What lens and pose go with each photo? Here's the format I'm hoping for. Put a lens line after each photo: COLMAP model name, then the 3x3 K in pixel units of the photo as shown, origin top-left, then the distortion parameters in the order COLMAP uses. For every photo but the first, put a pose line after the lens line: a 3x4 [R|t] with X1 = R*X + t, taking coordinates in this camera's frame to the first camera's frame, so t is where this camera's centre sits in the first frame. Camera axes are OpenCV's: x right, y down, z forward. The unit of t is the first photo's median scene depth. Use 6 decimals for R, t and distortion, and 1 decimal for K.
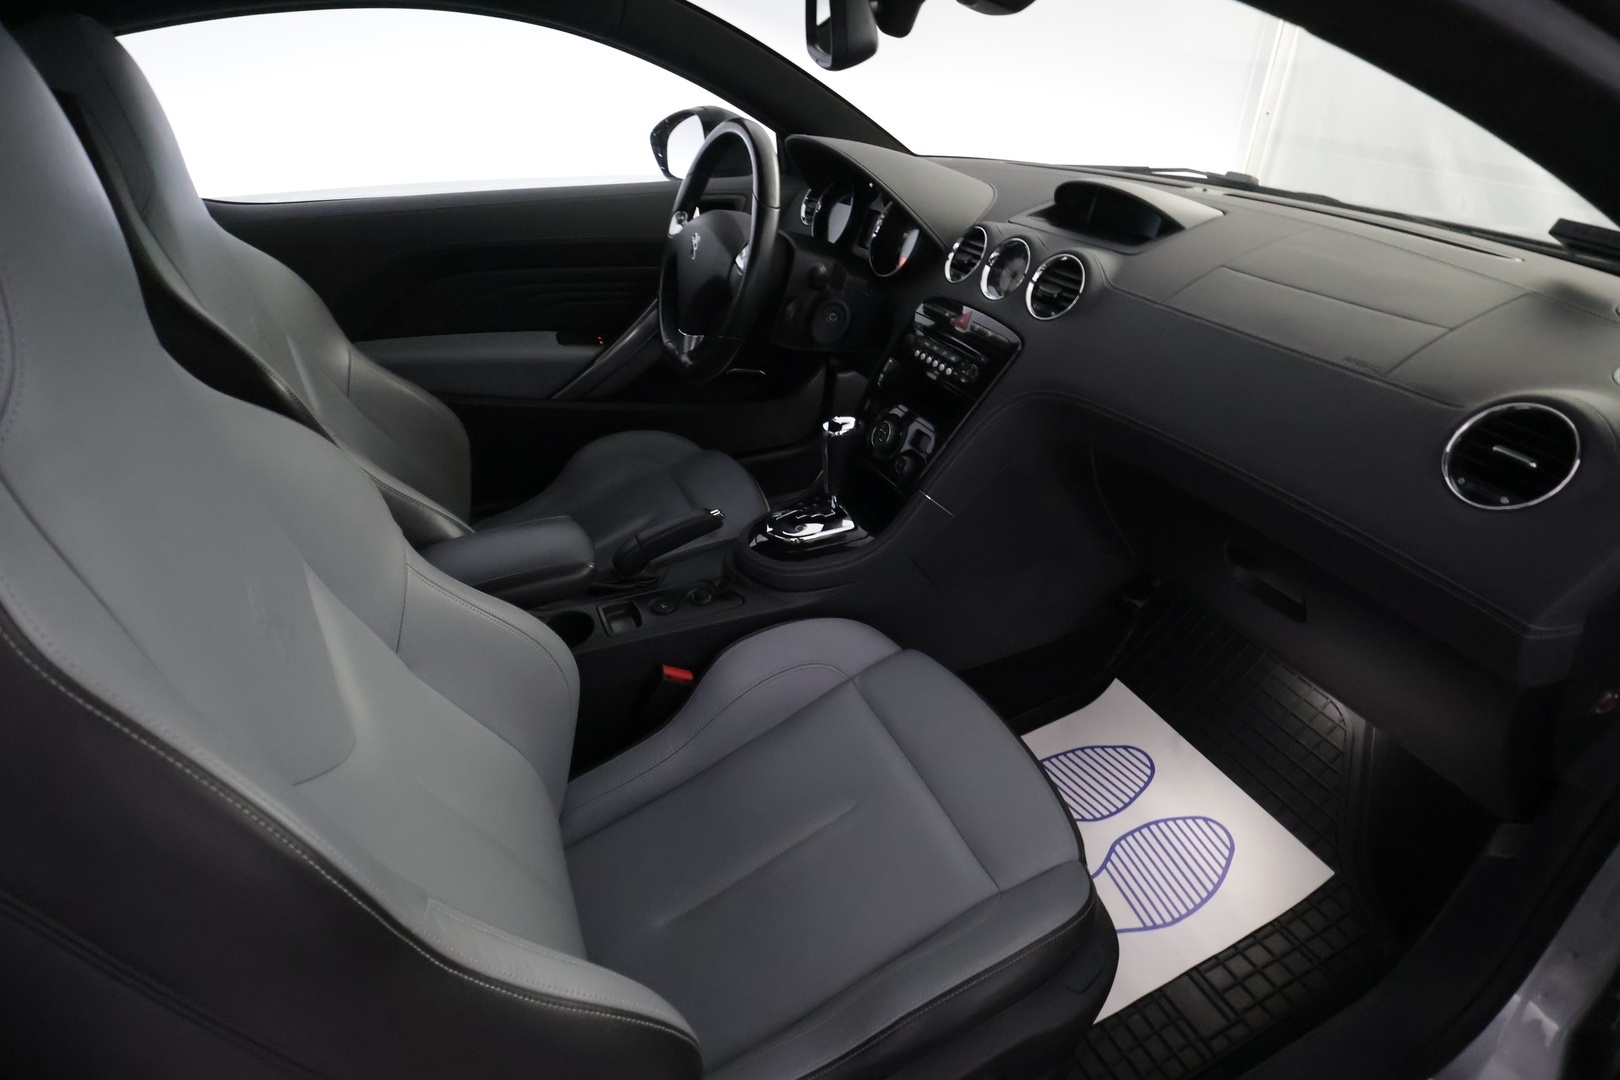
lens RADIAL K [[798.9, 0, 811.5], [0, 798.9, 530.4], [0, 0, 1]] dist [-0.000135, 0.000078]
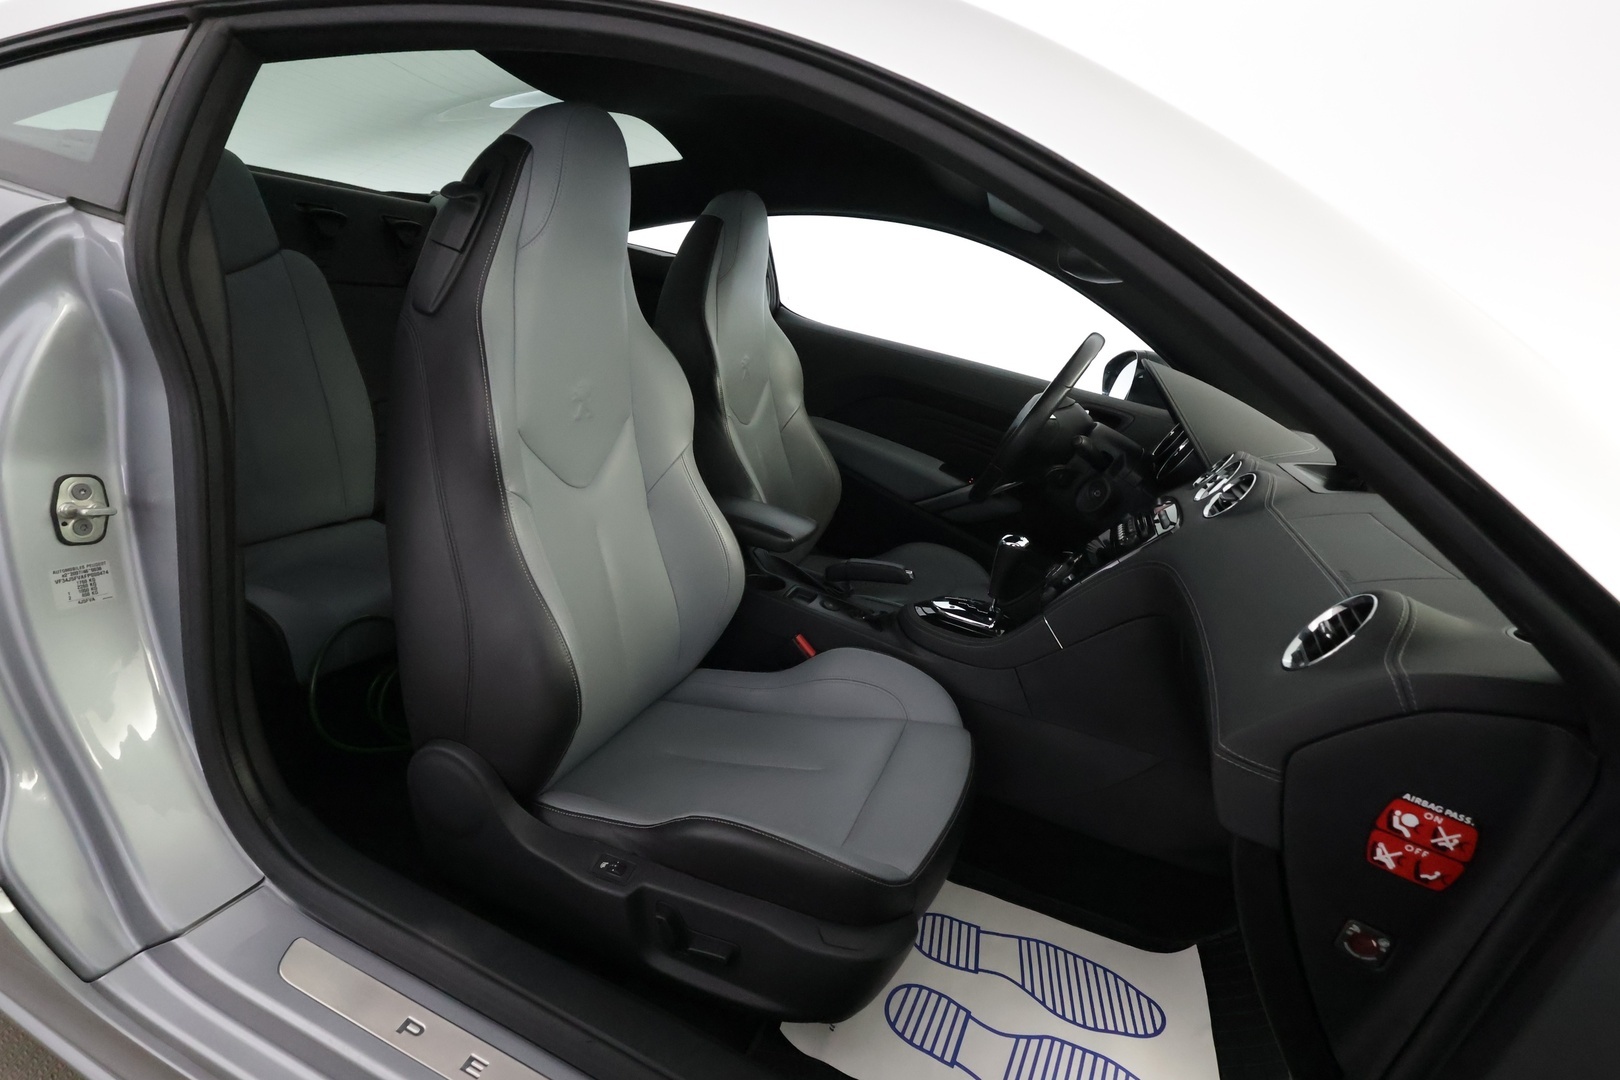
lens RADIAL K [[798.9, 0, 811.5], [0, 798.9, 530.4], [0, 0, 1]] dist [-0.000135, 0.000078]
pose [[0.697025, 0.365380, -0.616971, 0.531723], [-0.535089, 0.837819, -0.108350, 0.142571], [0.477321, 0.405657, 0.779491, -0.093334]]
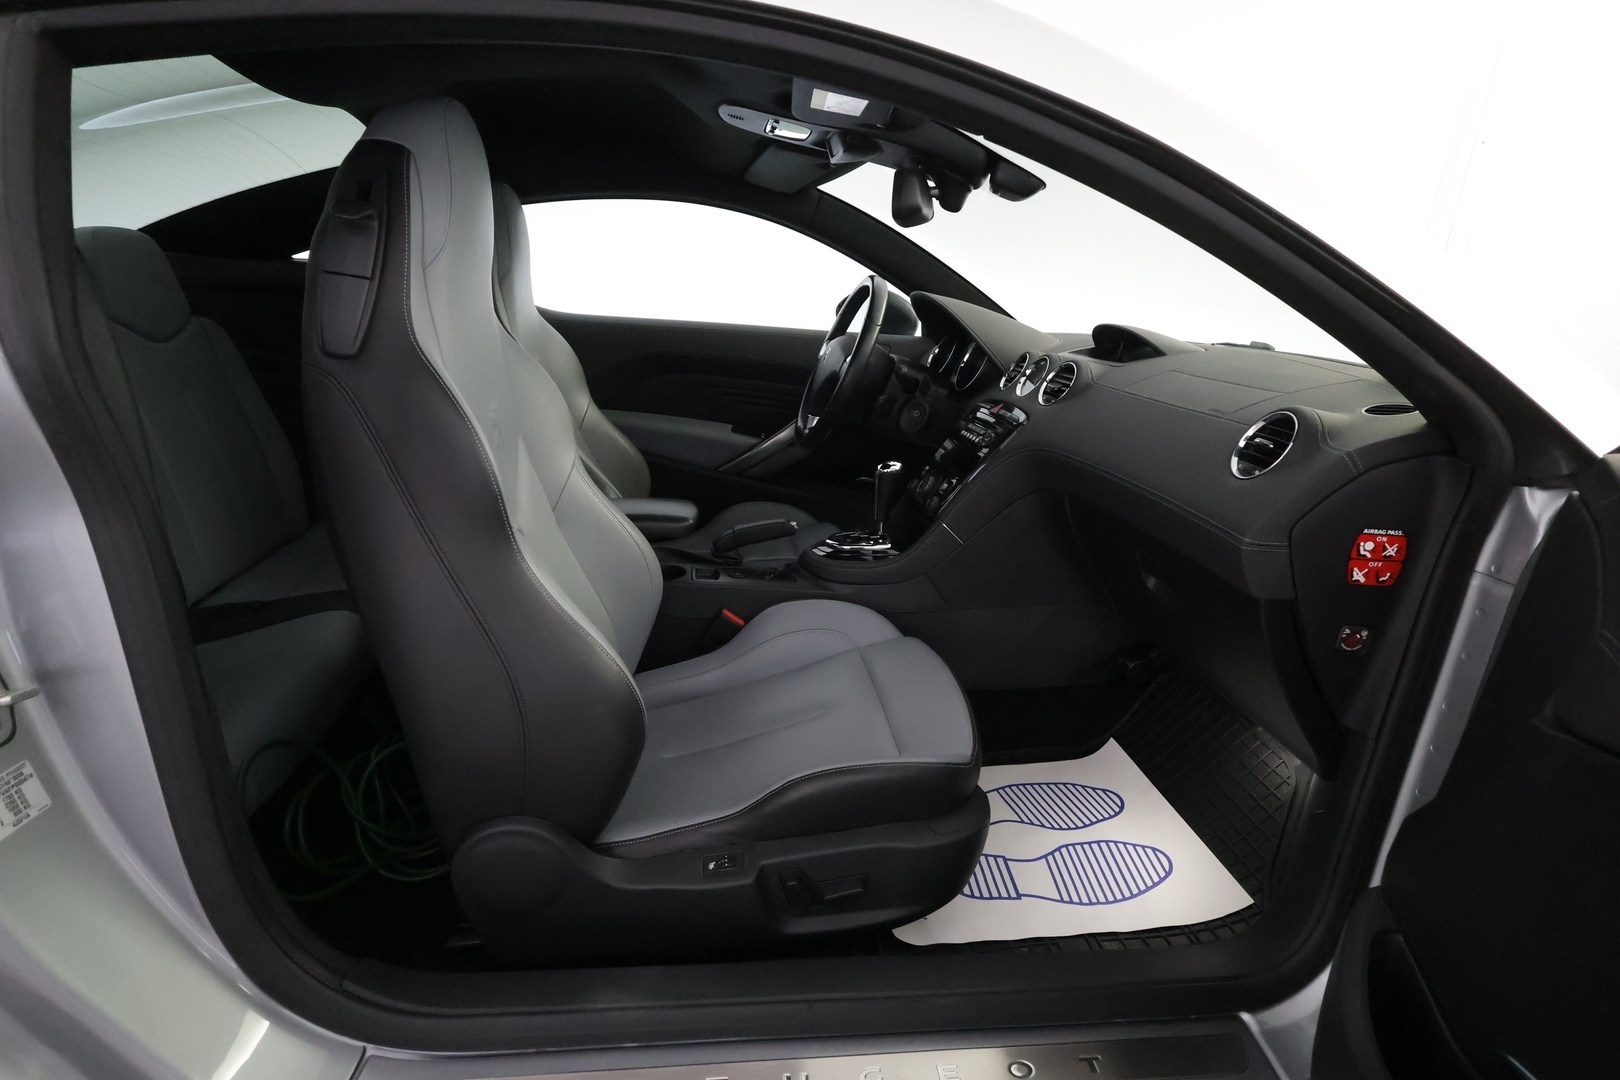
lens RADIAL K [[798.9, 0, 811.5], [0, 798.9, 530.4], [0, 0, 1]] dist [-0.000135, 0.000078]
pose [[0.953659, 0.145260, -0.263502, 0.266694], [-0.209527, 0.949120, -0.235094, 0.299884], [0.215945, 0.279411, 0.935573, -0.254495]]
